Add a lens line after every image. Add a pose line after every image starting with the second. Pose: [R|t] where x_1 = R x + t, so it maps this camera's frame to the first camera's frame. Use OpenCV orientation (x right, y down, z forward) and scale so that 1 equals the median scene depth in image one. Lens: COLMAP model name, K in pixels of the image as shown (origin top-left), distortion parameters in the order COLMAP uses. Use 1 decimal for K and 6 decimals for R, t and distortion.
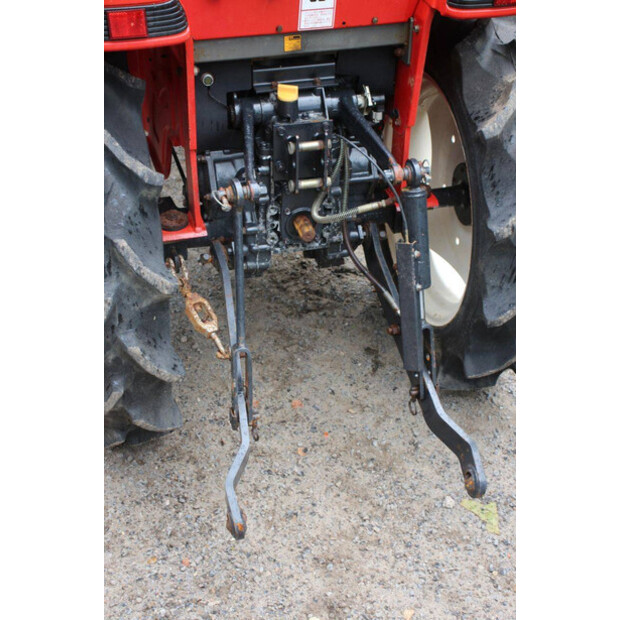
lens RADIAL K [[1136.7, 0, 330.4], [0, 1136.7, 321.7], [0, 0, 1]] dist [0.255613, 0.000000]
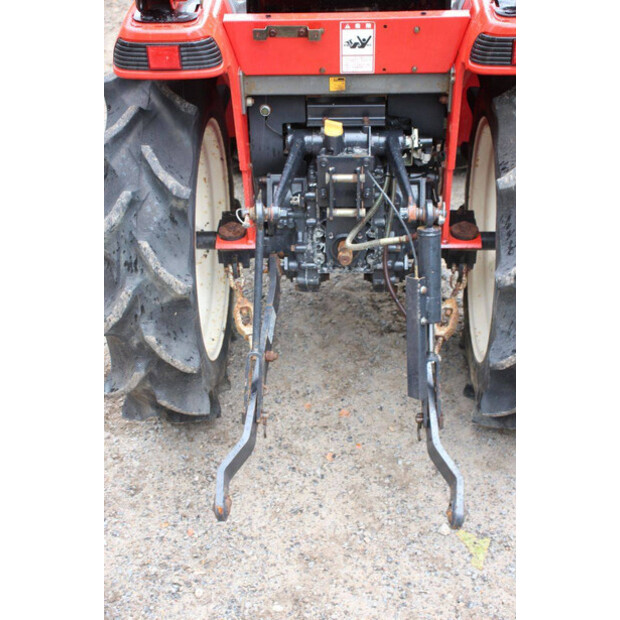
lens RADIAL K [[1061.2, 0, 314.3], [0, 1061.2, 321.7], [0, 0, 1]] dist [0.203911, 0.000000]
pose [[0.944532, 0.144099, -0.295119, 0.269274], [-0.146526, 0.989108, 0.013998, -0.028077], [0.293922, 0.030021, 0.955358, 0.026459]]
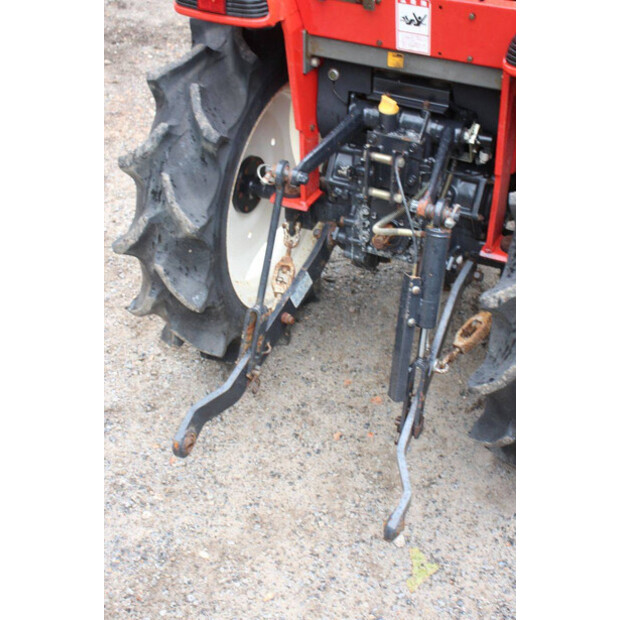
lens RADIAL K [[1061.2, 0, 295.9], [0, 1061.2, 318.3], [0, 0, 1]] dist [0.203911, 0.000000]
pose [[0.710695, 0.386122, -0.588066, 0.548407], [-0.381580, 0.913844, 0.138876, -0.123276], [0.591024, 0.125696, 0.796801, 0.188585]]
